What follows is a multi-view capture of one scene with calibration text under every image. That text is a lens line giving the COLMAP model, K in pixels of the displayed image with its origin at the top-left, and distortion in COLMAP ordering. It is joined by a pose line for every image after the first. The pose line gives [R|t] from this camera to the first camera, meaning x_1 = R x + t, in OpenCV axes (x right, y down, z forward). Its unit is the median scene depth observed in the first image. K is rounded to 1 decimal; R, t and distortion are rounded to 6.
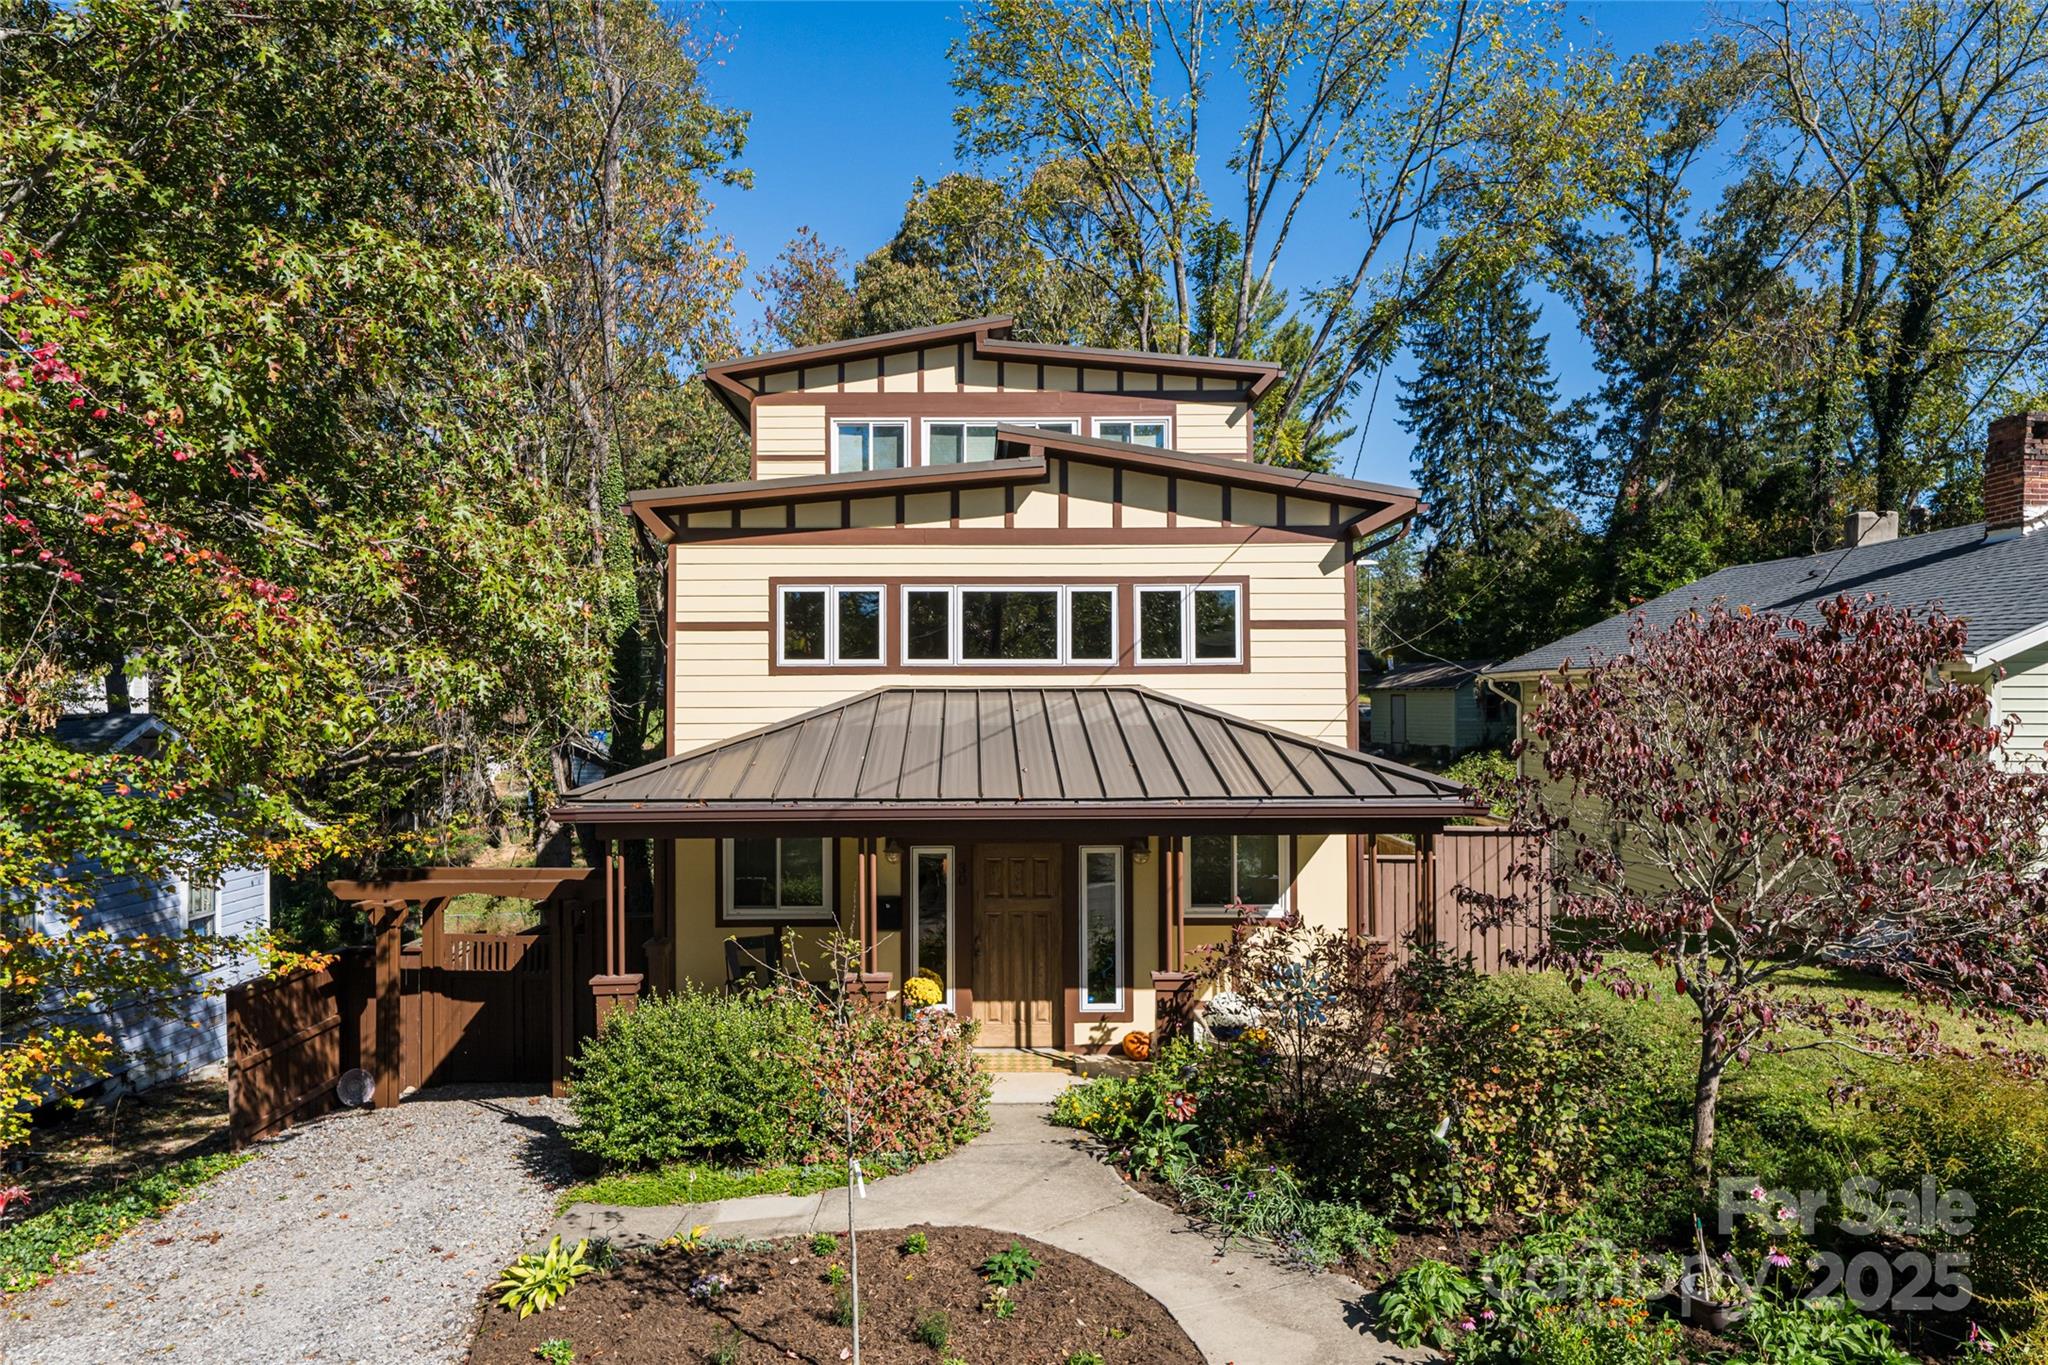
lens RADIAL K [[1356.1, 0, 984.6], [0, 1356.1, 647.7], [0, 0, 1]] dist [0.000328, 0.000345]
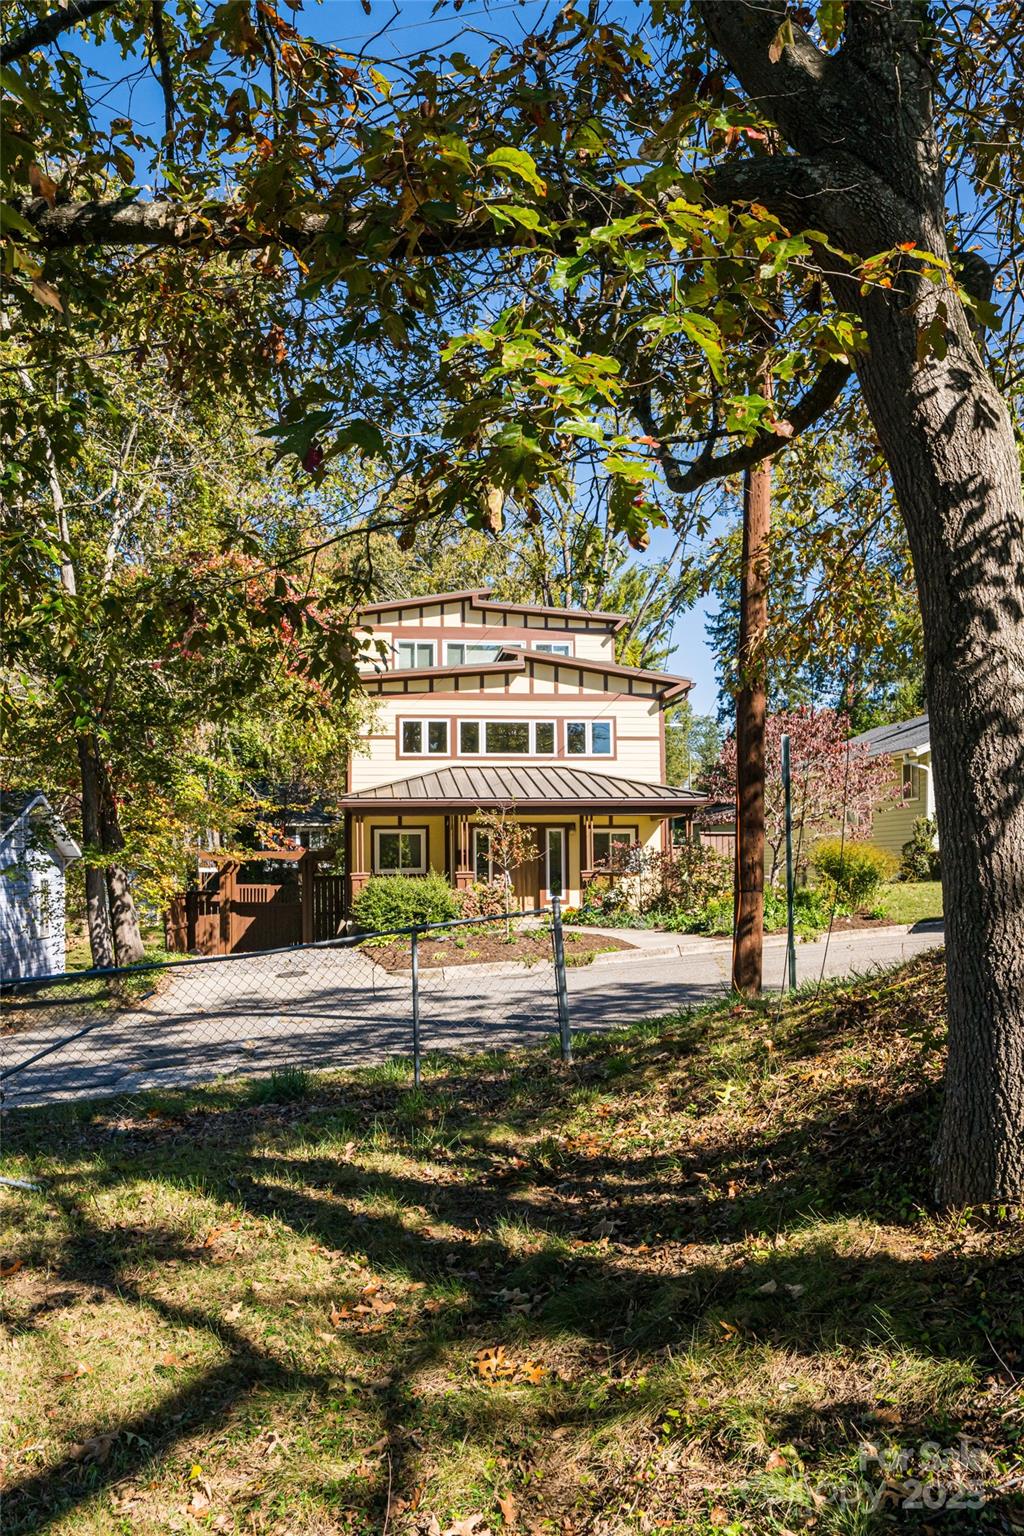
lens RADIAL K [[1050.7, 0, 512.0], [0, 1050.7, 768.0], [0, 0, 1]] dist [-0.000831, -0.000141]
pose [[0.994196, 0.002628, 0.107553, -0.149490], [0.001884, 0.999123, -0.041831, 0.098559], [-0.107569, 0.041791, 0.993319, -0.641671]]
